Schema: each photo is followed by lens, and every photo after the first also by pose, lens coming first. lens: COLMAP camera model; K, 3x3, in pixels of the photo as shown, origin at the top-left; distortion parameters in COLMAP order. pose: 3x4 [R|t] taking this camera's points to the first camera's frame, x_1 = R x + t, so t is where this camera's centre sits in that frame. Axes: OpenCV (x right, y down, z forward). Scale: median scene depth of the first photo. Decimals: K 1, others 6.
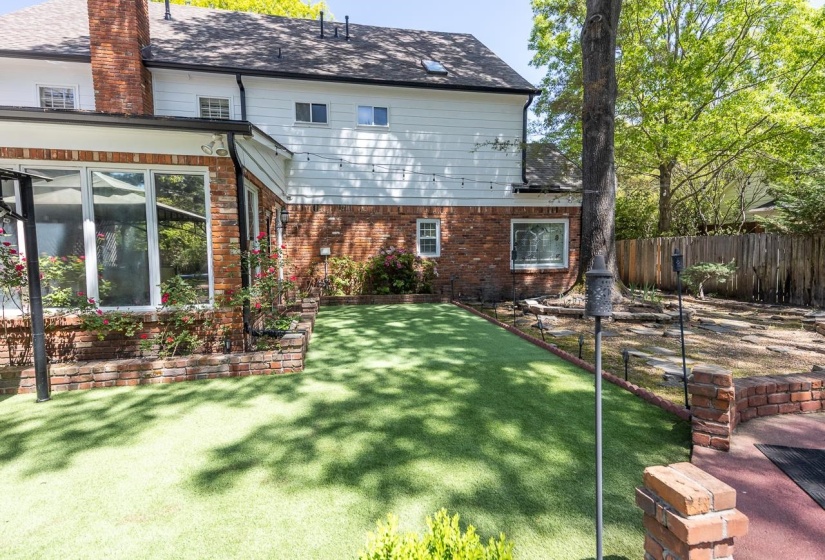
lens RADIAL K [[380.7, 0, 412.5], [0, 380.7, 280.0], [0, 0, 1]] dist [-0.000371, 0.000000]
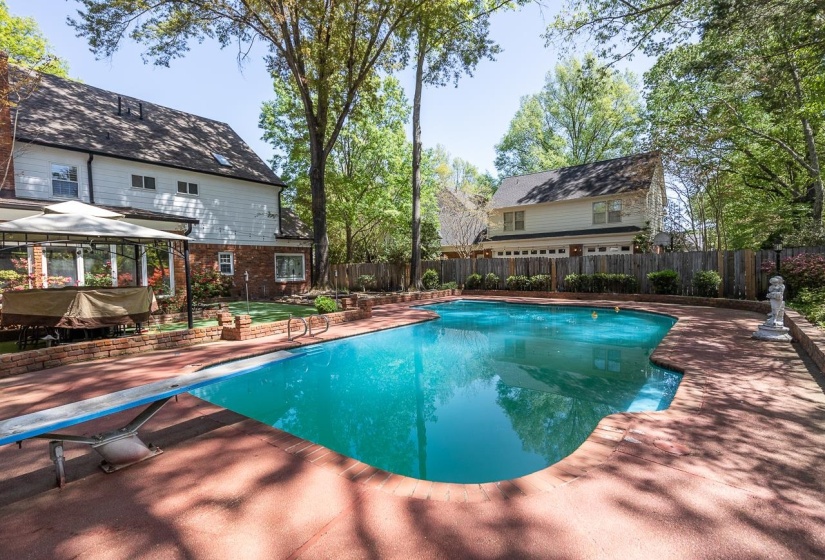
lens RADIAL K [[380.7, 0, 412.5], [0, 380.7, 280.0], [0, 0, 1]] dist [-0.000371, 0.000000]
pose [[0.745493, -0.032541, 0.665718, -0.448147], [0.077929, 0.996213, -0.038571, 0.086071], [-0.661942, 0.080633, 0.745206, -0.752252]]
